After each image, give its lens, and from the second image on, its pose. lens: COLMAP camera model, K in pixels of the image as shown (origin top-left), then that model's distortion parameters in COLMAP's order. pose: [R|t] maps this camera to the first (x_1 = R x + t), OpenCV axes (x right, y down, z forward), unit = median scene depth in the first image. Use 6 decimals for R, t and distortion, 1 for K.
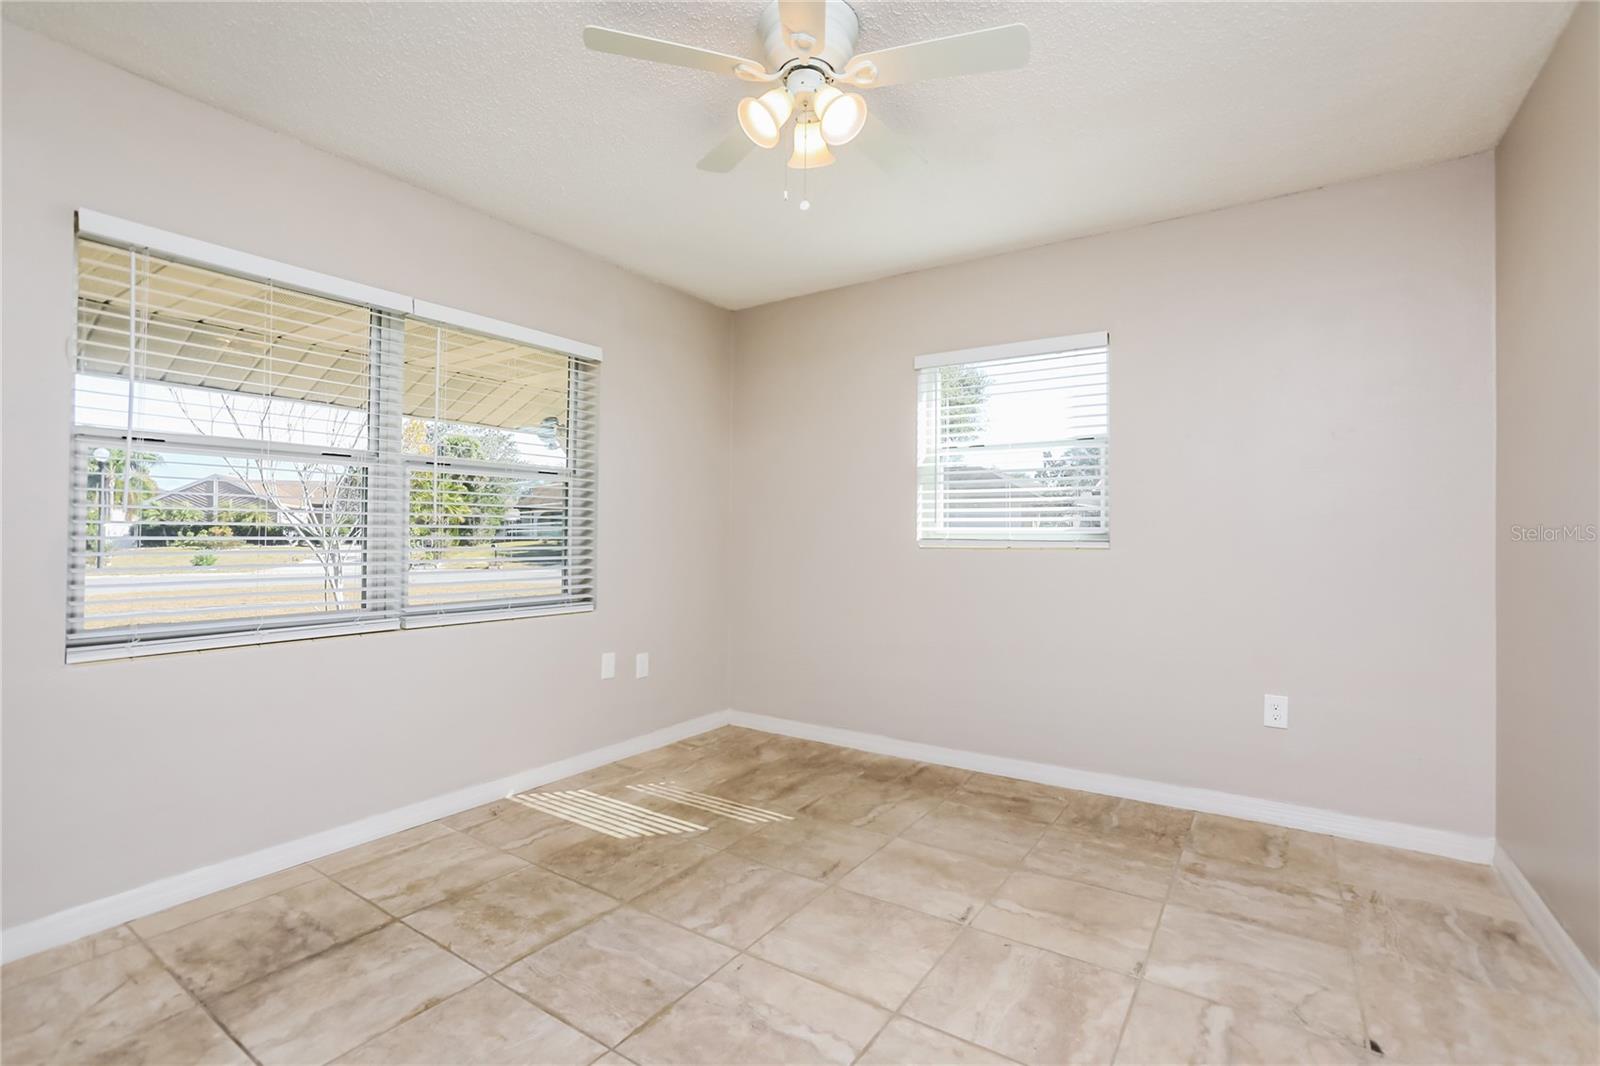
lens RADIAL K [[732.4, 0, 801.8], [0, 732.4, 523.5], [0, 0, 1]] dist [-0.016691, 0.002374]
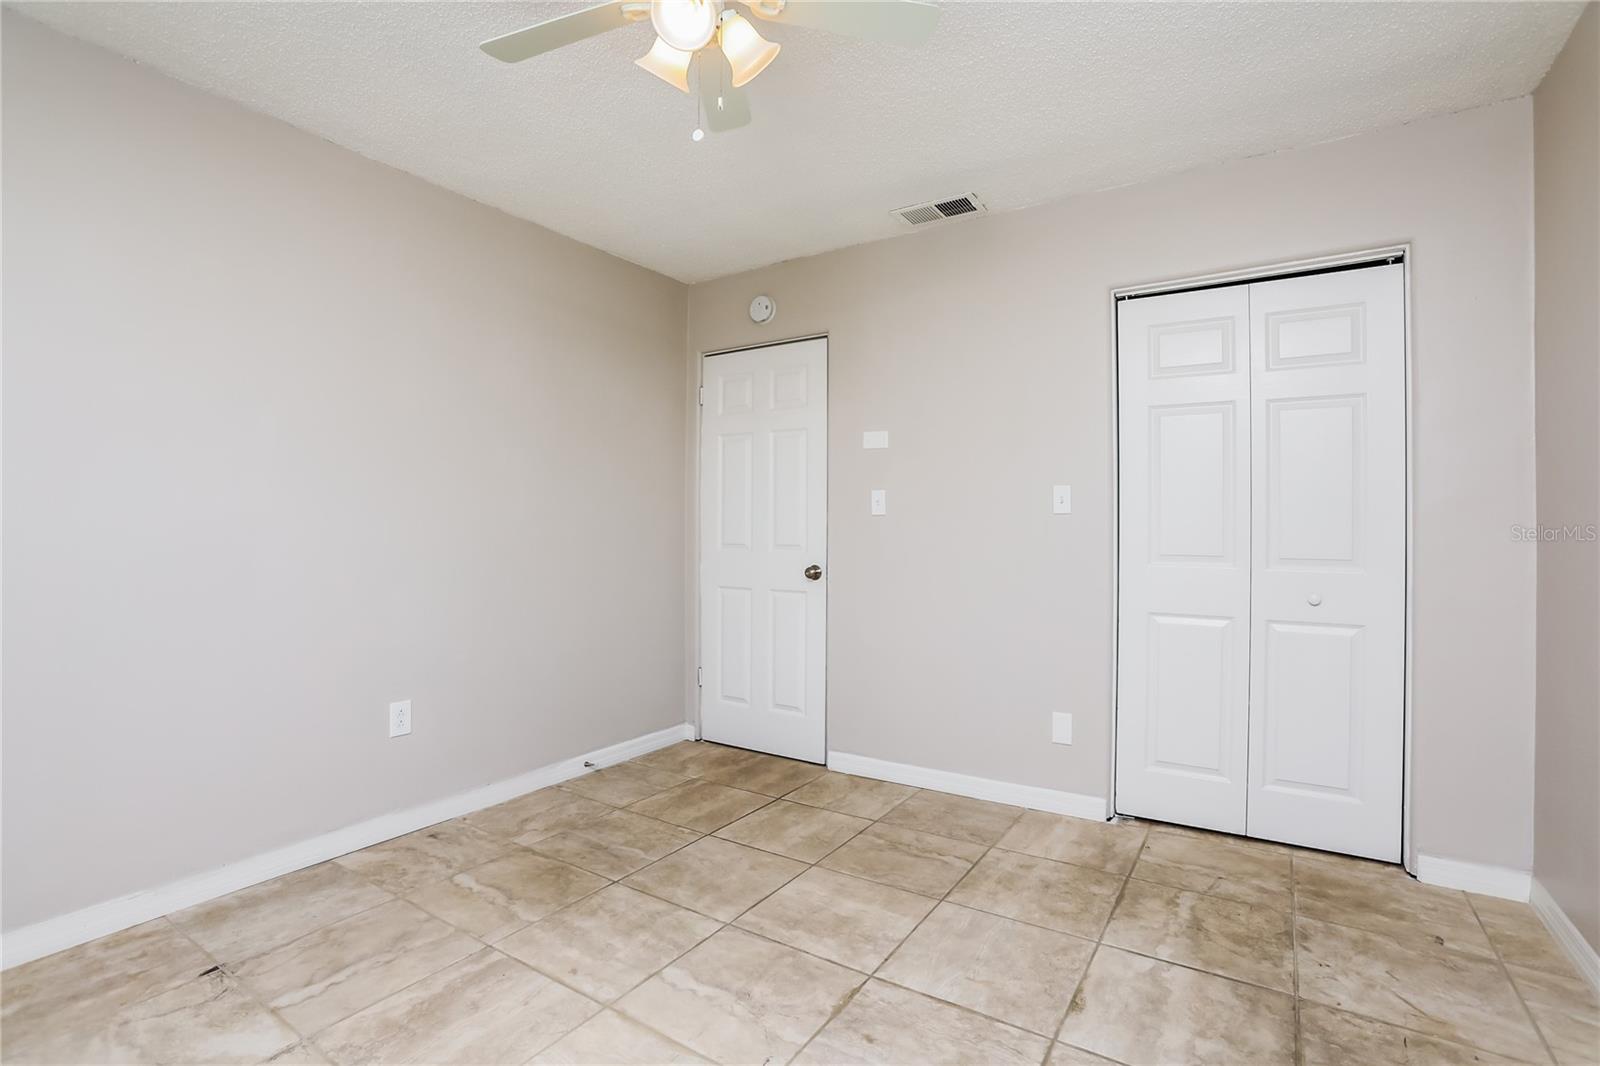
lens RADIAL K [[732.4, 0, 805.4], [0, 732.4, 531.9], [0, 0, 1]] dist [-0.016691, 0.002374]
pose [[-0.999728, -0.005200, -0.022747, -0.117808], [-0.004905, 0.999904, -0.012997, 0.030187], [0.022812, -0.012882, -0.999657, 2.007994]]
